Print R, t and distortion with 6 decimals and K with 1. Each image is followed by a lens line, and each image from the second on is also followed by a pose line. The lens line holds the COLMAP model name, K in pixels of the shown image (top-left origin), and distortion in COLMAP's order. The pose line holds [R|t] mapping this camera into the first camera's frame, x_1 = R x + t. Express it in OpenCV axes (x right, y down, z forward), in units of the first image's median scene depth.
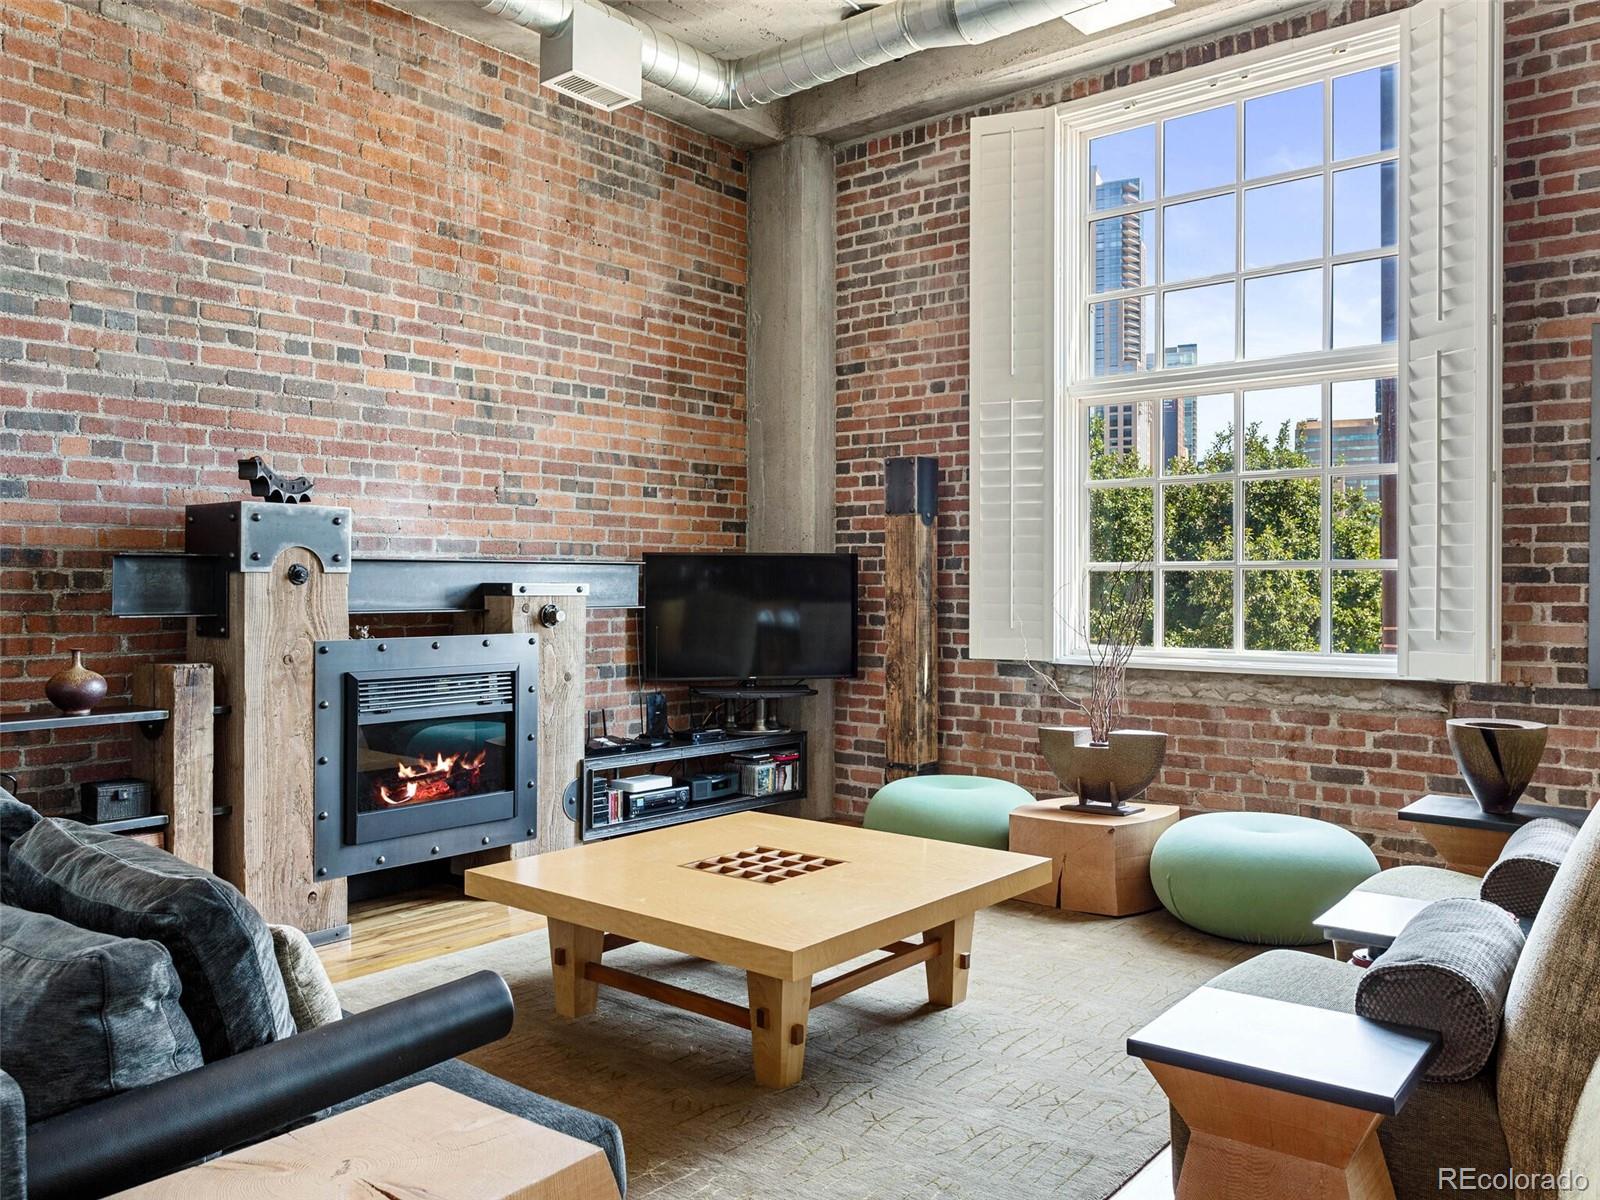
lens RADIAL K [[1245.4, 0, 799.7], [0, 1245.4, 579.5], [0, 0, 1]] dist [0.004936, 0.006570]
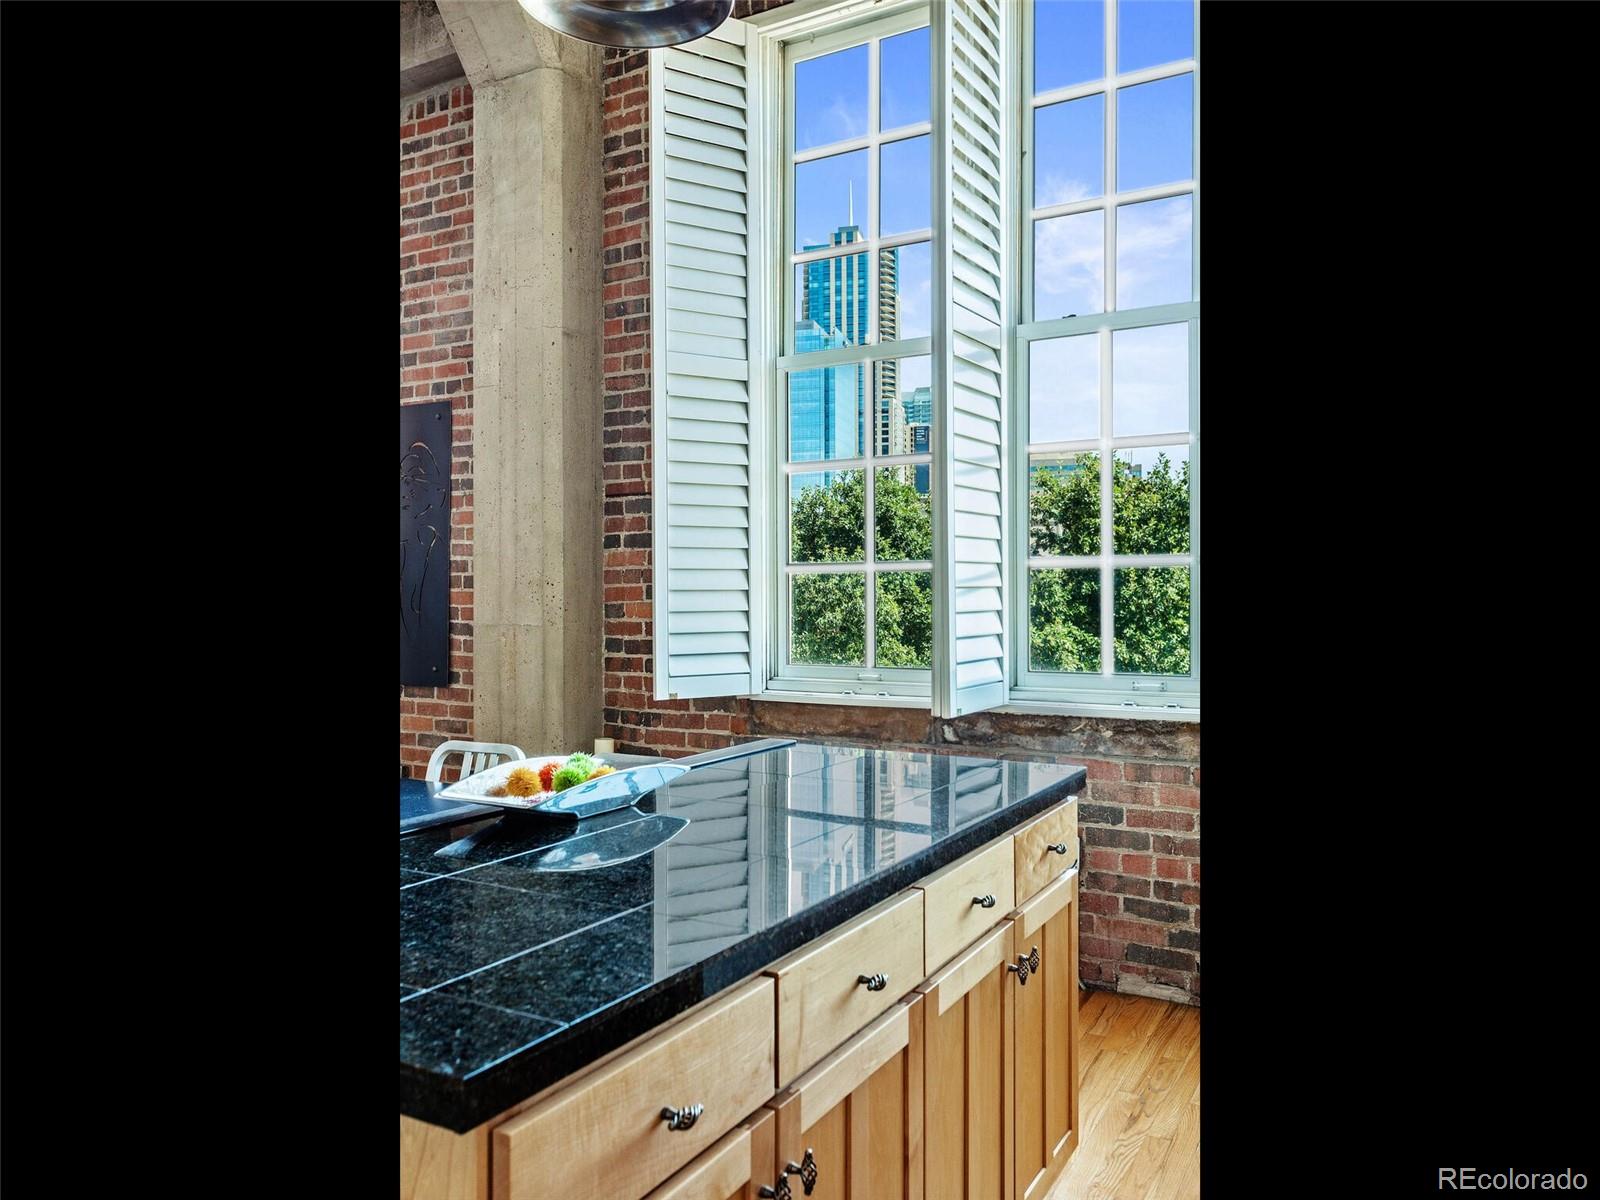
lens RADIAL K [[1121.8, 0, 790.3], [0, 1121.8, 591.9], [0, 0, 1]] dist [0.021642, -0.000704]
pose [[0.987579, -0.006162, 0.157004, 0.841044], [0.005954, 0.999981, 0.001800, -0.008813], [-0.157012, -0.000842, 0.987596, -0.252199]]
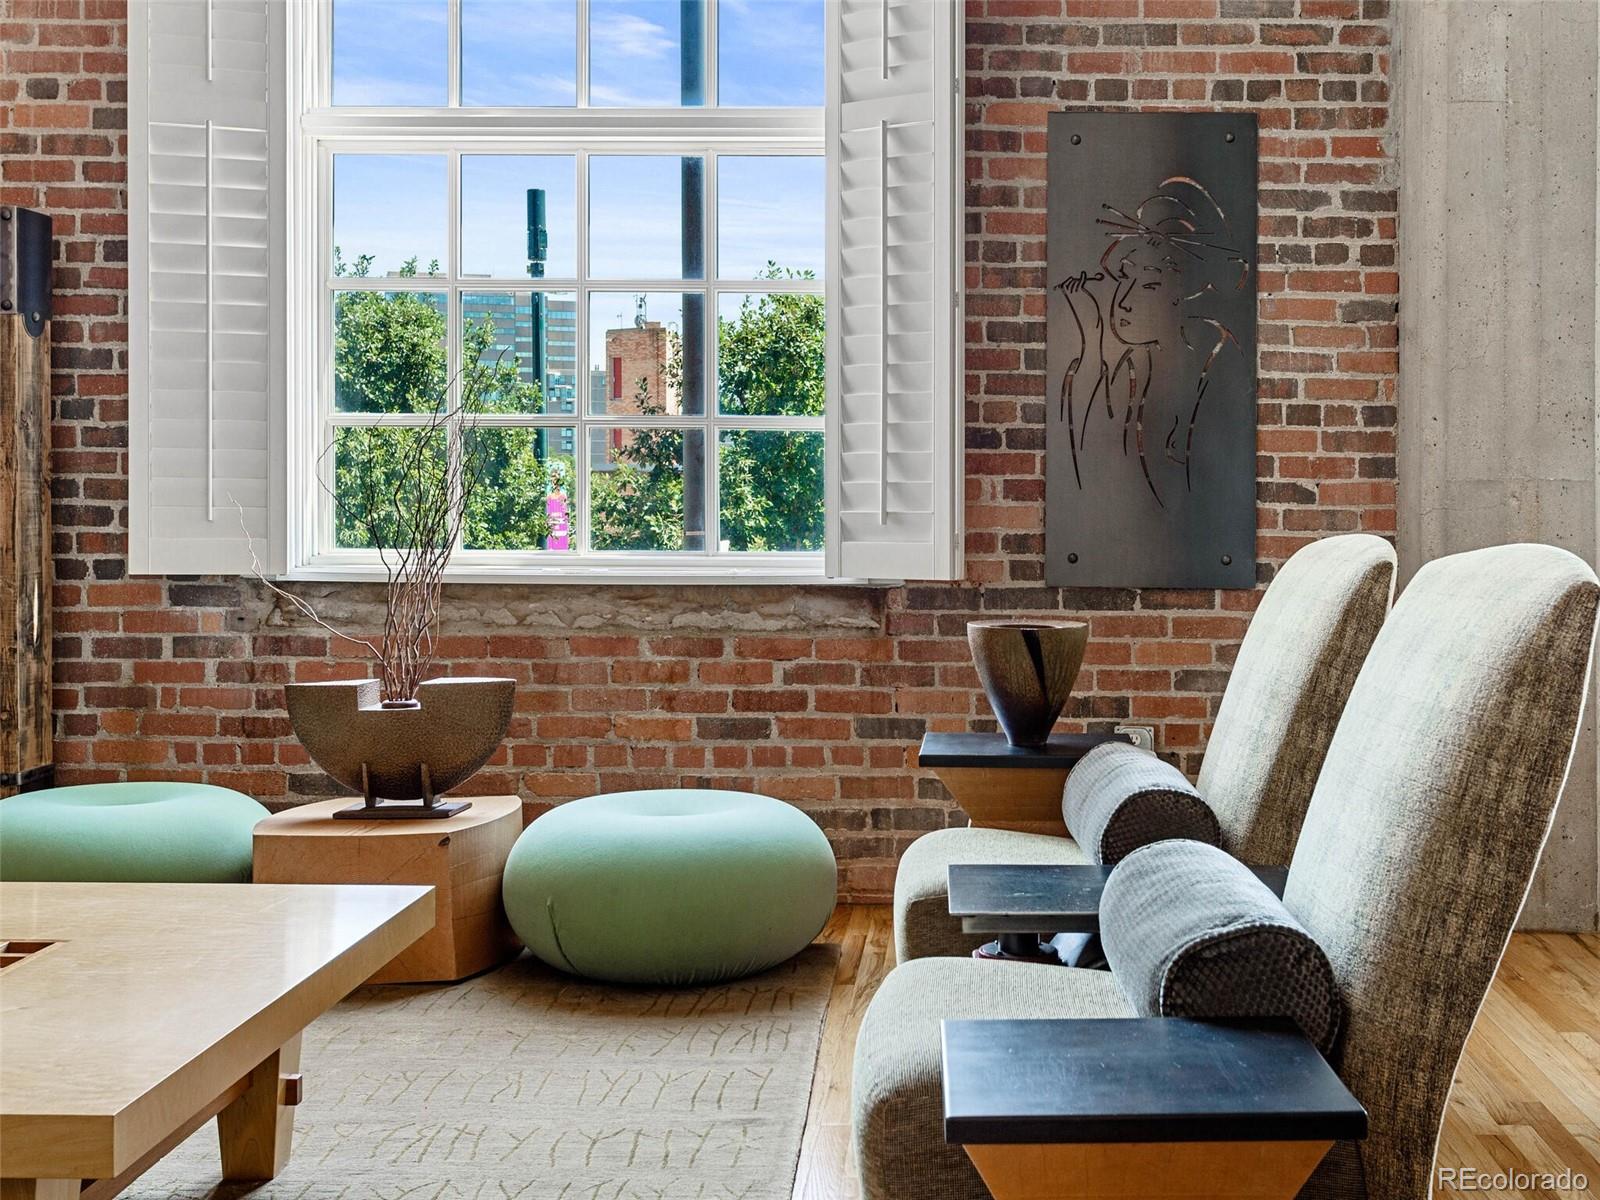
lens RADIAL K [[1851.8, 0, 947.4], [0, 1851.8, 511.9], [0, 0, 1]] dist [0.006701, 0.000000]
pose [[0.779443, 0.003161, 0.626465, -0.121711], [-0.007231, 0.999966, 0.003951, 0.035299], [-0.626431, -0.007609, 0.779439, 0.141748]]
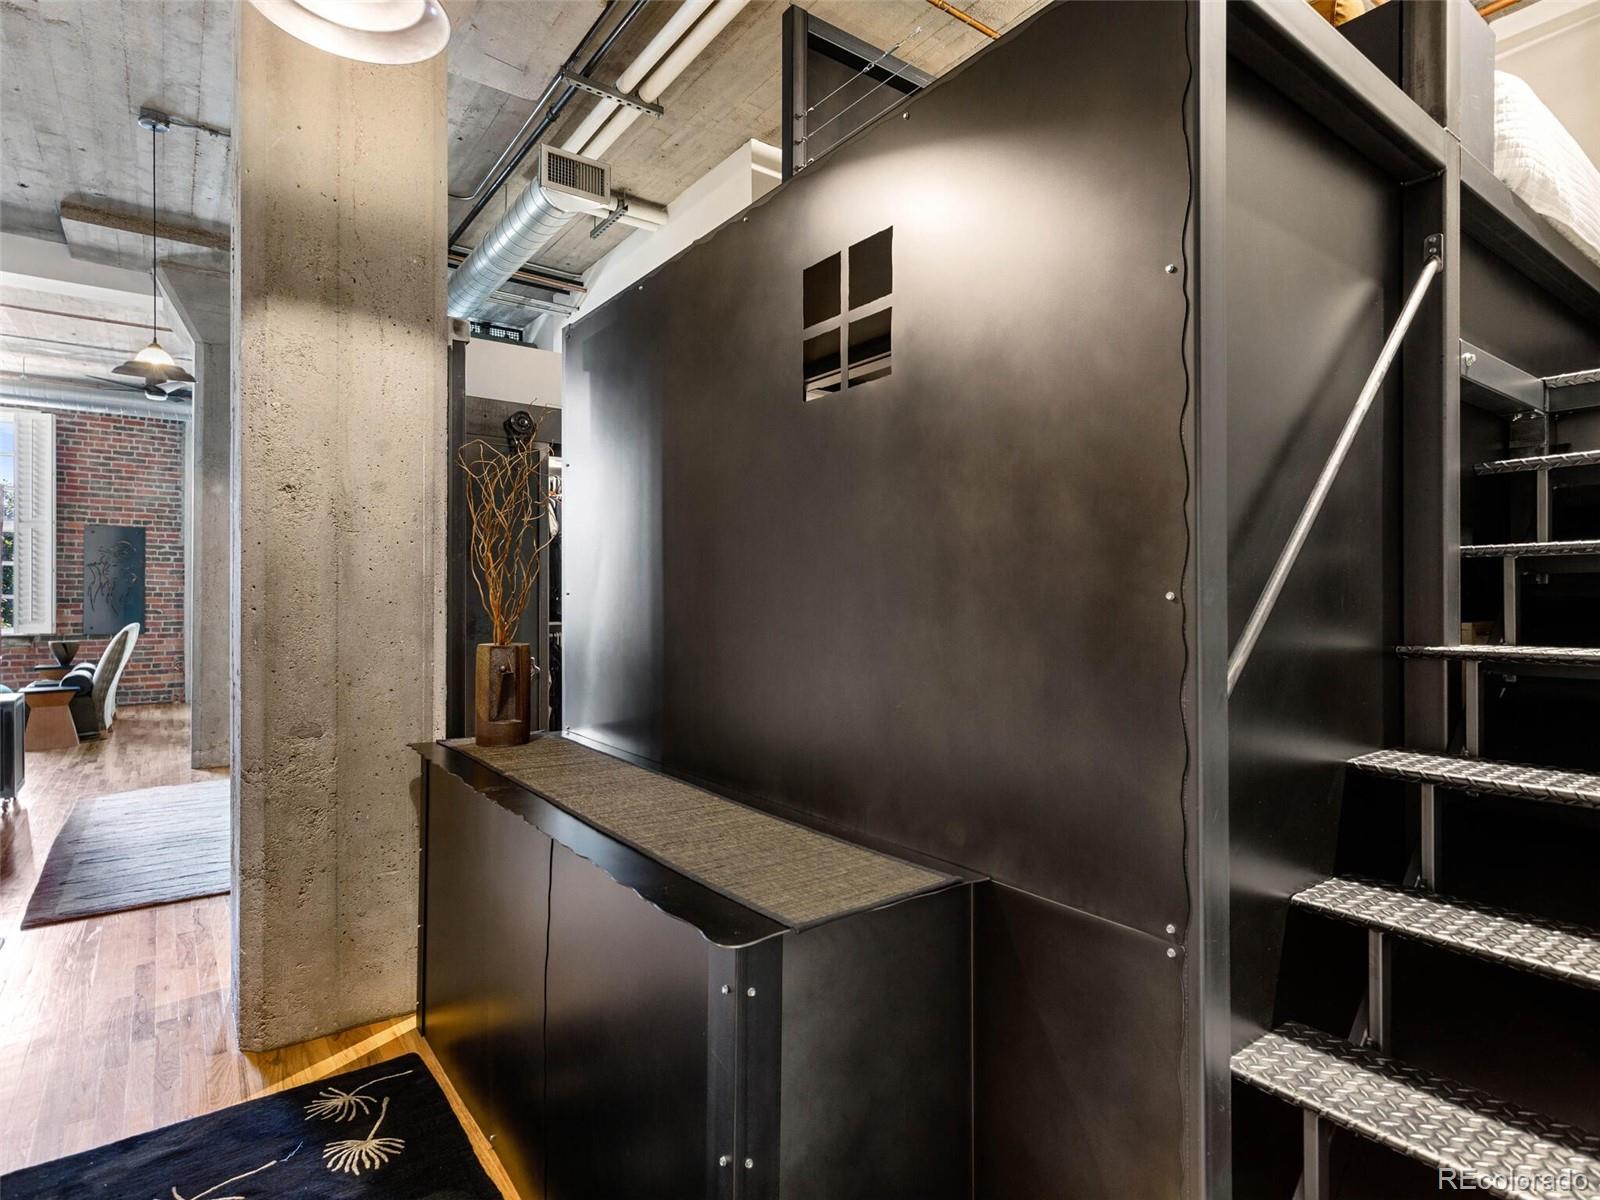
lens RADIAL K [[854.4, 0, 809.5], [0, 854.4, 595.5], [0, 0, 1]] dist [0.001516, 0.004833]
pose [[0.237333, 0.000475, 0.971428, -1.070161], [-0.003163, 0.999995, 0.000284, -0.022120], [-0.971423, -0.003140, 0.237333, -1.347941]]
